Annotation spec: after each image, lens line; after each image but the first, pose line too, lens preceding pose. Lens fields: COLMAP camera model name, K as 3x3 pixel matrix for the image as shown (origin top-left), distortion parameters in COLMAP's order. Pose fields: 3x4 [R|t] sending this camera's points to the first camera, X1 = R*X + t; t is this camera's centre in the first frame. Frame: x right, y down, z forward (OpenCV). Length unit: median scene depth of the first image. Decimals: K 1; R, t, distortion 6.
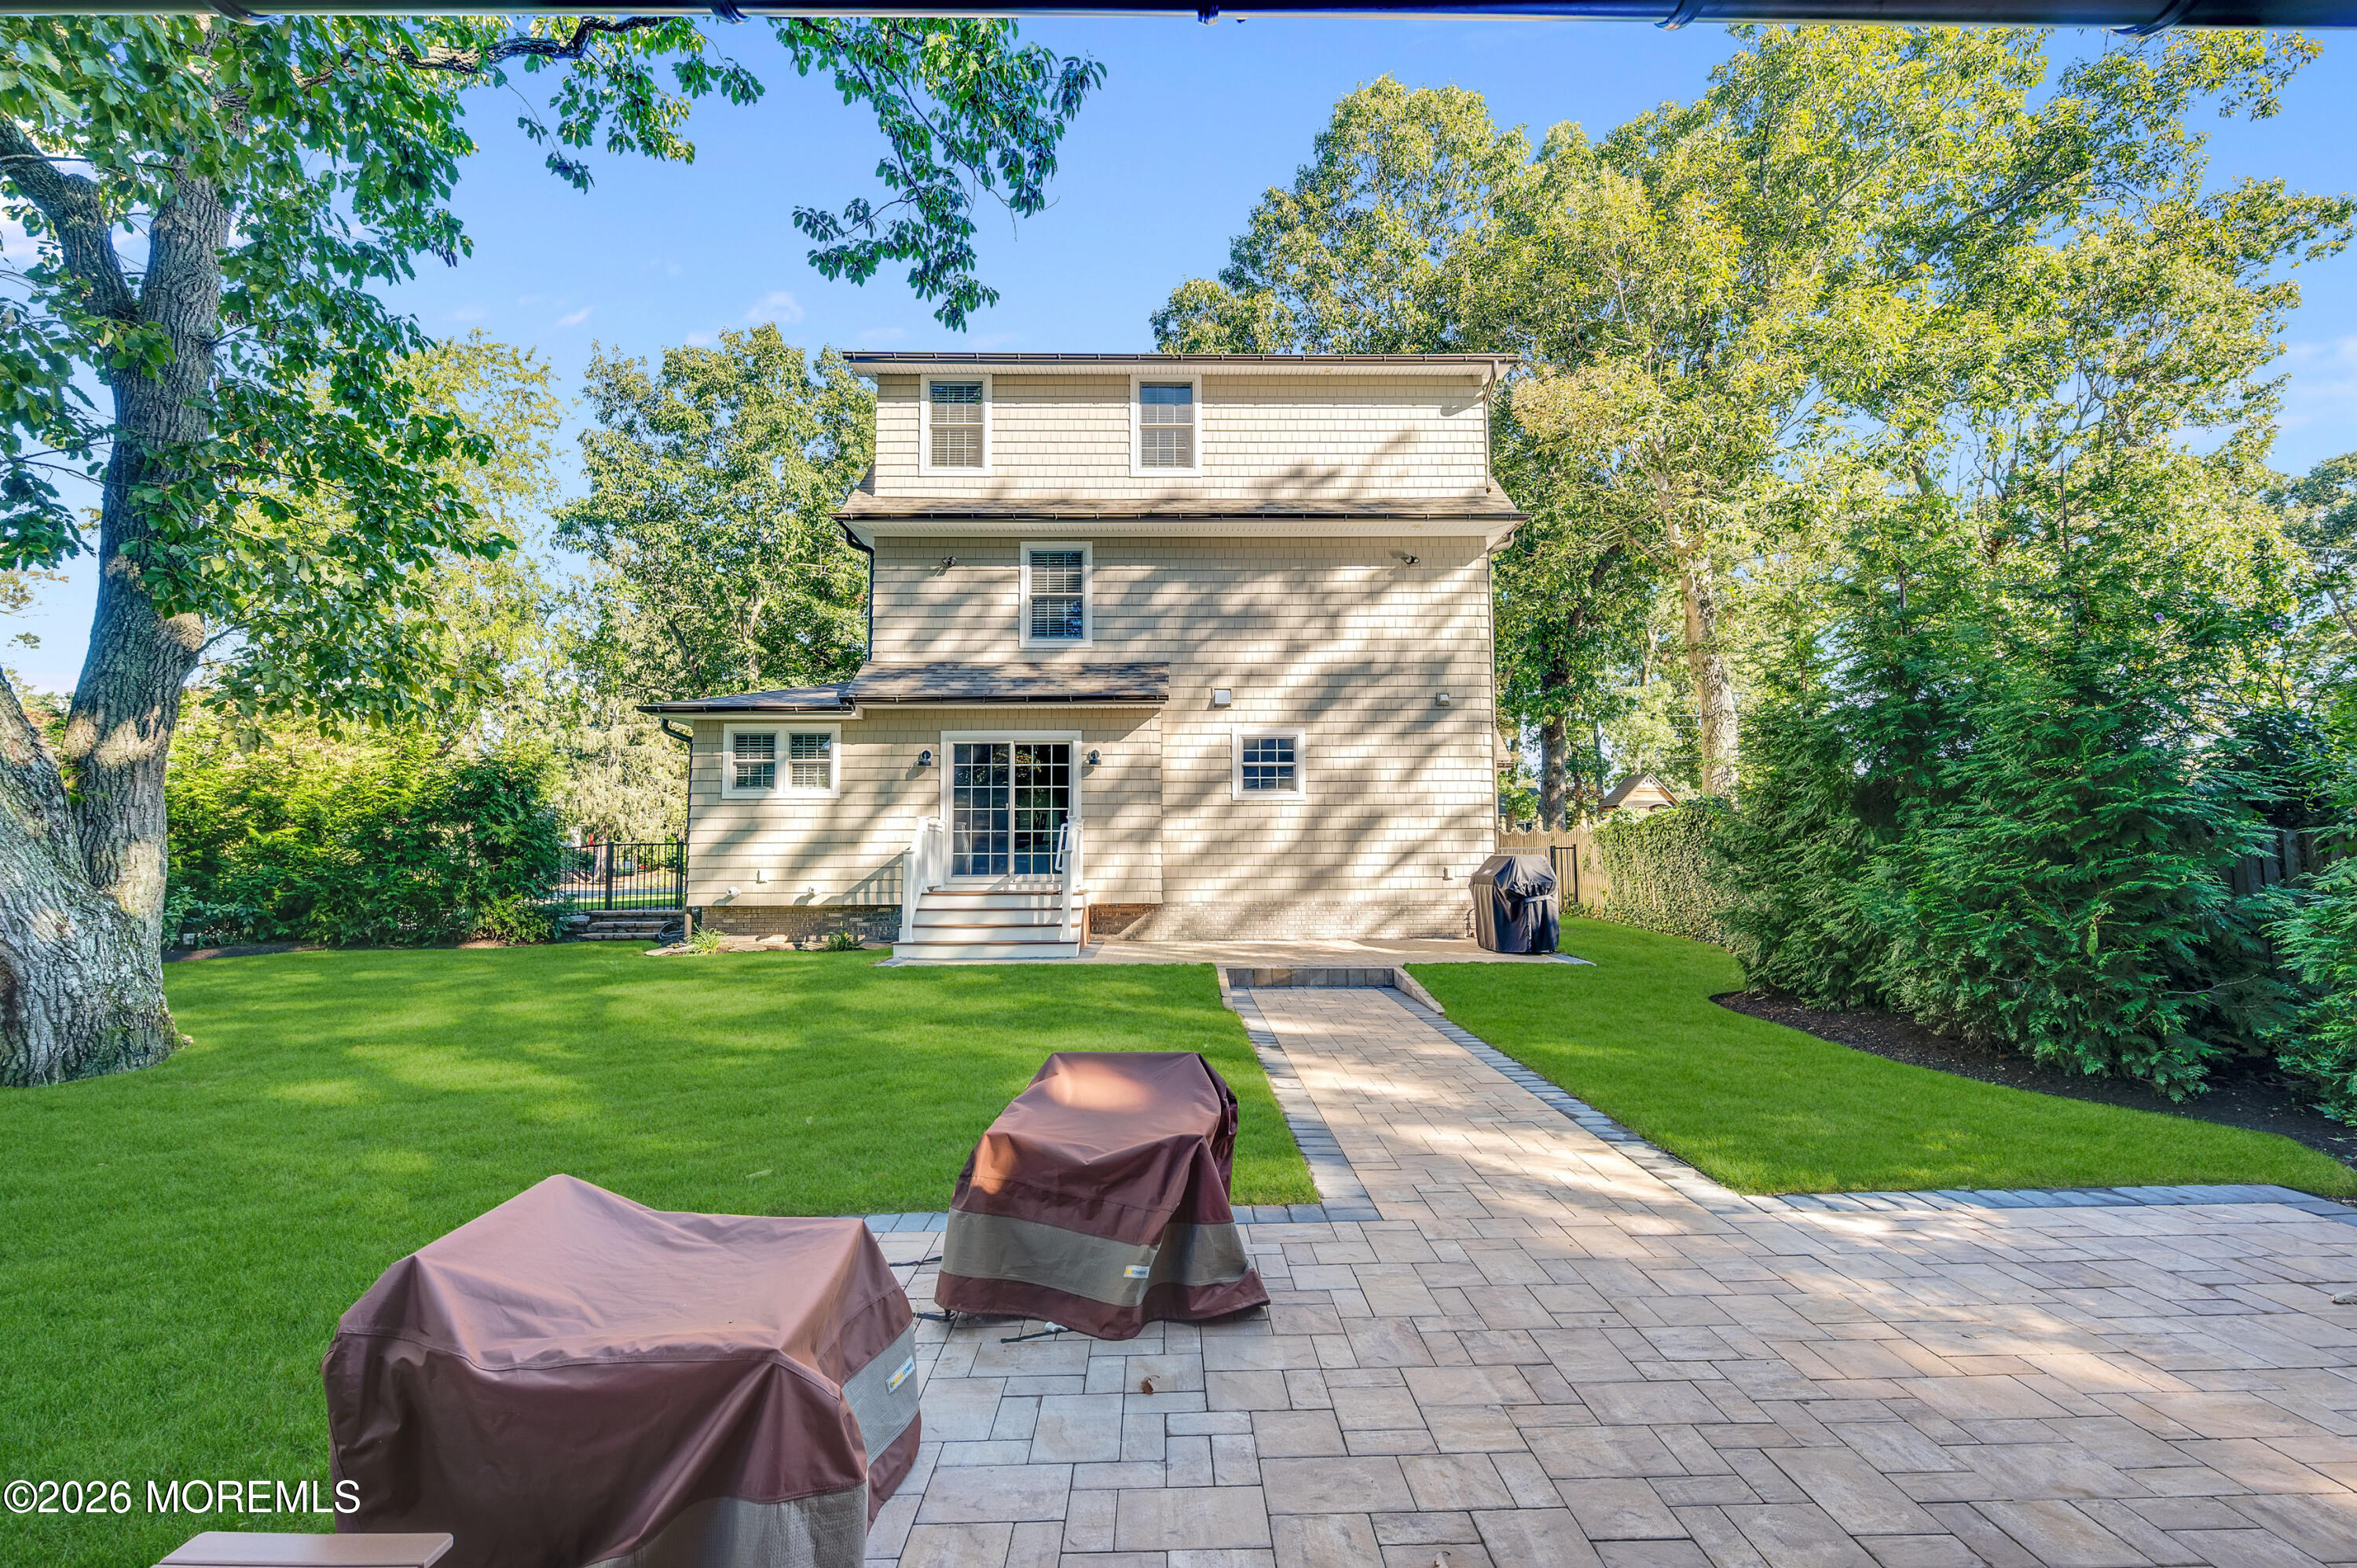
lens RADIAL K [[1051.4, 0, 1183.3], [0, 1051.4, 786.8], [0, 0, 1]] dist [-0.001007, 0.005944]
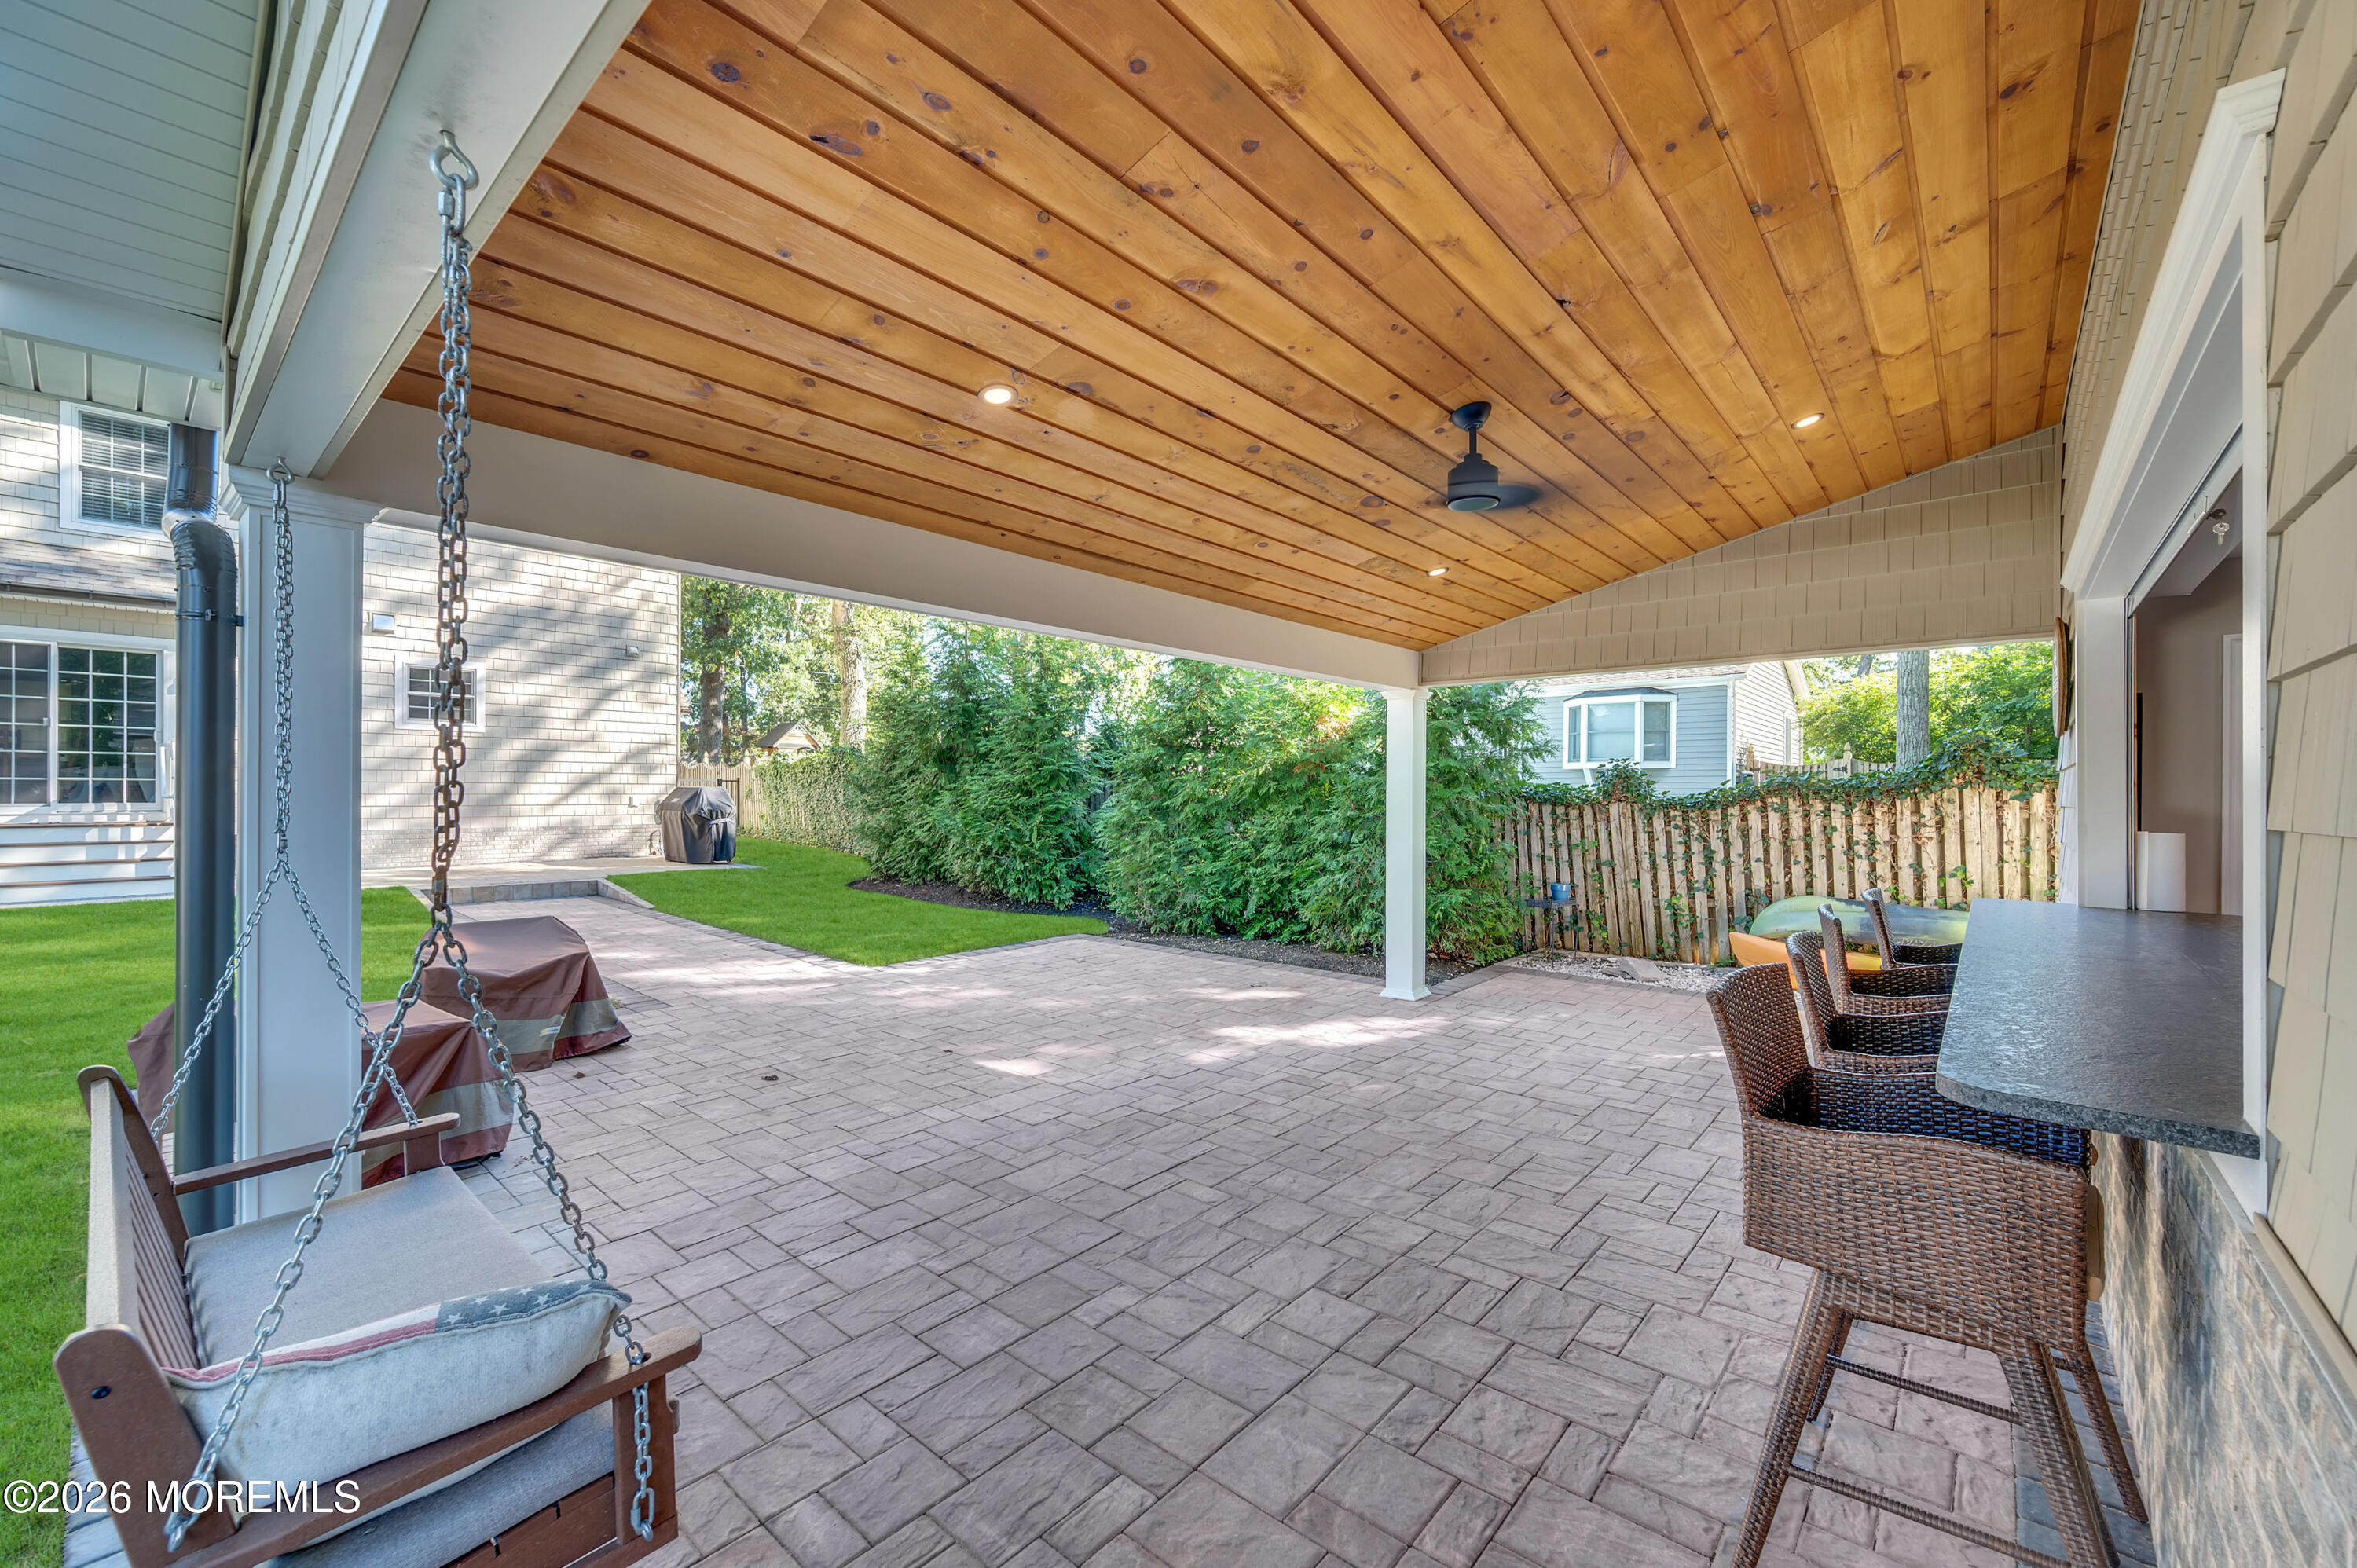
lens RADIAL K [[932.9, 0, 1188.7], [0, 932.9, 794.5], [0, 0, 1]] dist [0.000058, 0.000049]
pose [[0.677262, 0.004451, 0.735728, -0.148120], [-0.059381, 0.997050, 0.048630, -0.020416], [-0.733341, -0.076624, 0.675529, -0.248412]]
